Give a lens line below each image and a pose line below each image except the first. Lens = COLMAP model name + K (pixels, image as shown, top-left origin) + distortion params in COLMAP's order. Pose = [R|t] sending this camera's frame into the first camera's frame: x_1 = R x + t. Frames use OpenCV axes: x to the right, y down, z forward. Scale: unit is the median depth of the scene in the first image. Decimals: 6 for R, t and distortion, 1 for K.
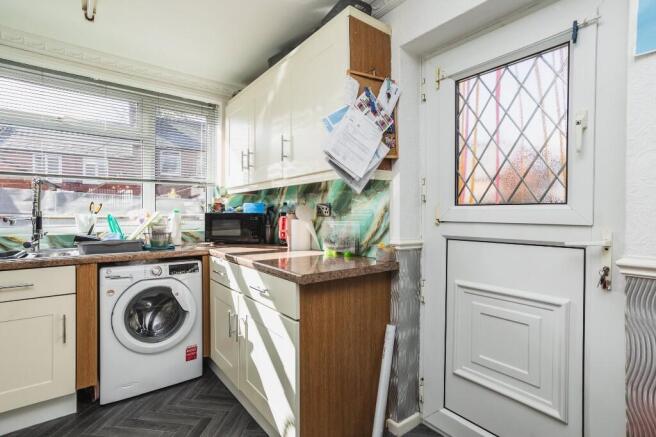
lens RADIAL K [[315.3, 0, 325.1], [0, 315.3, 217.1], [0, 0, 1]] dist [-0.059326, 0.034264]
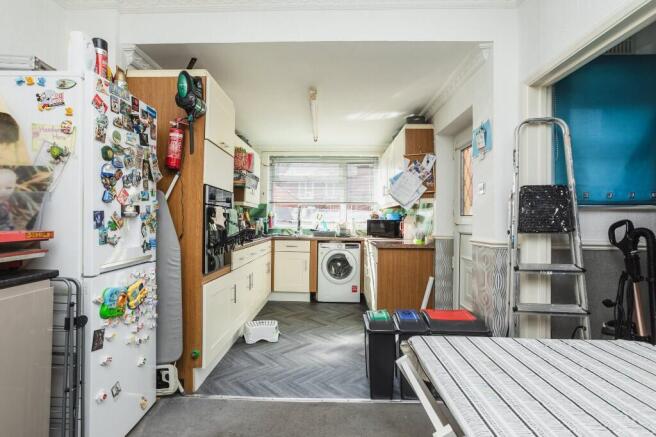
lens RADIAL K [[315.3, 0, 325.1], [0, 315.3, 217.1], [0, 0, 1]] dist [-0.059326, 0.034264]
pose [[0.780793, -0.002205, -0.624787, 0.722464], [-0.013191, 0.999713, -0.020013, 0.015234], [0.624651, 0.023867, 0.780539, -0.756412]]
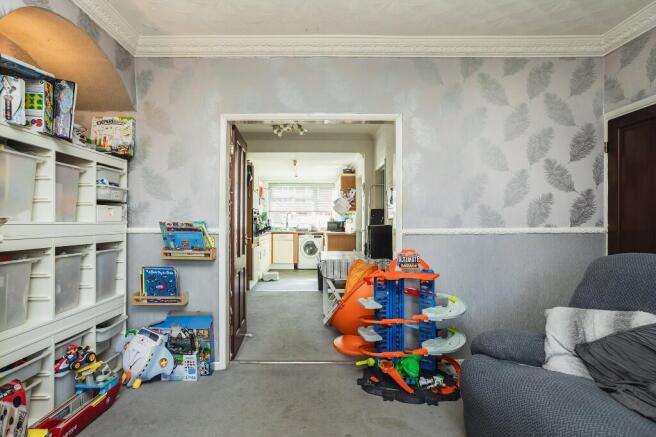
lens RADIAL K [[324.6, 0, 319.8], [0, 324.6, 219.2], [0, 0, 1]] dist [-0.053710, 0.038113]
pose [[0.808102, -0.006127, -0.589011, 1.806200], [-0.005119, 0.999835, -0.017424, 0.026693], [0.589021, 0.017096, 0.807937, -2.055904]]
